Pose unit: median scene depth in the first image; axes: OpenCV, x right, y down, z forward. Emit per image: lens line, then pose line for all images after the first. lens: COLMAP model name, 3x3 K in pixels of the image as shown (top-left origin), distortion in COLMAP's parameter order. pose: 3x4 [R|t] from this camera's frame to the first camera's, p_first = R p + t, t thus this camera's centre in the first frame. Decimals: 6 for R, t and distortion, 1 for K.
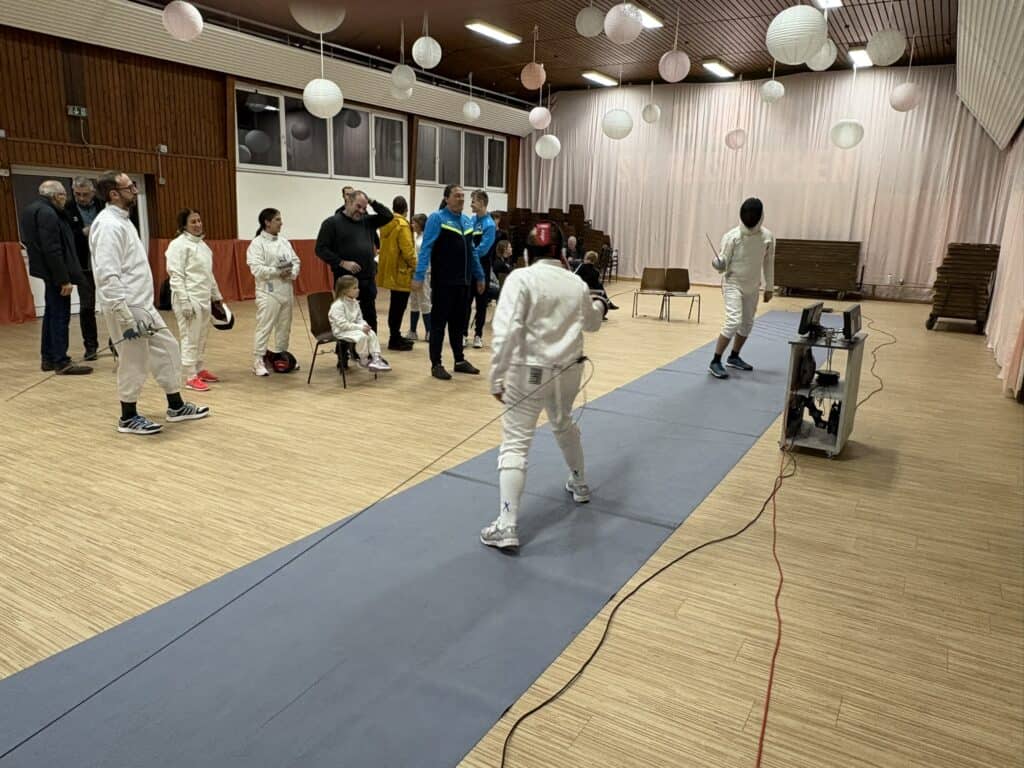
lens RADIAL K [[724.1, 0, 512.0], [0, 724.1, 384.0], [0, 0, 1]] dist [0.003952, 0.003590]
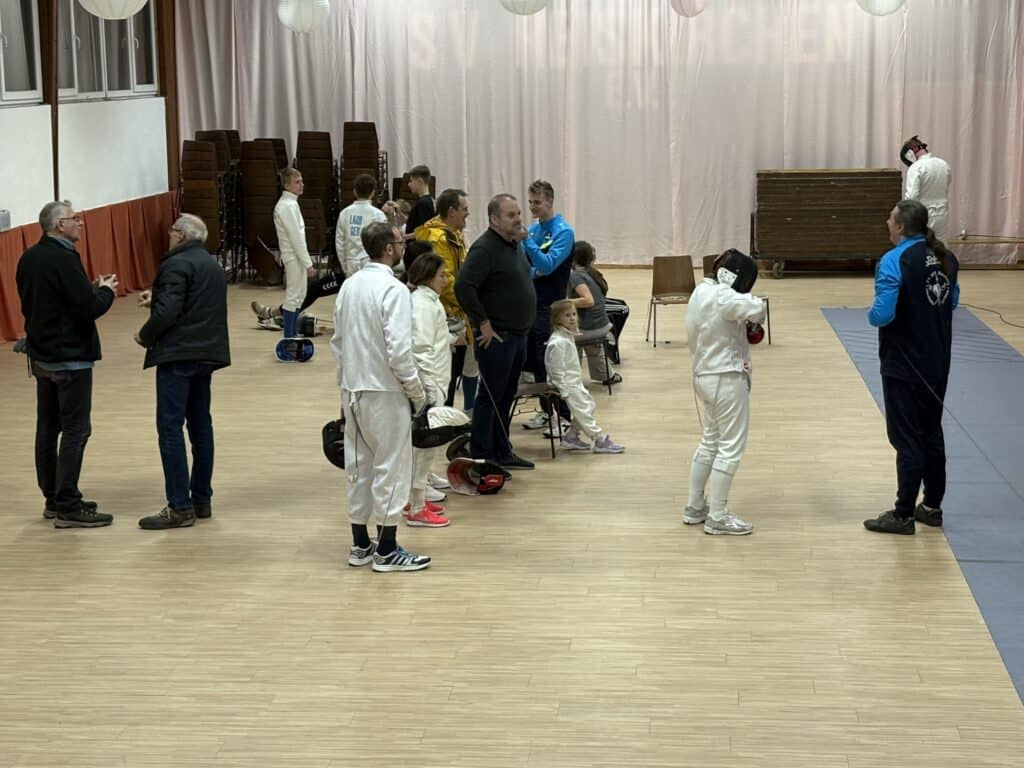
lens RADIAL K [[2031.9, 0, 512.0], [0, 2031.9, 384.0], [0, 0, 1]] dist [0.031140, 0.185389]
pose [[0.903123, -0.104484, 0.416476, -1.299531], [0.129853, 0.990985, -0.032969, -0.060388], [-0.409276, 0.083856, 0.908549, -0.811037]]
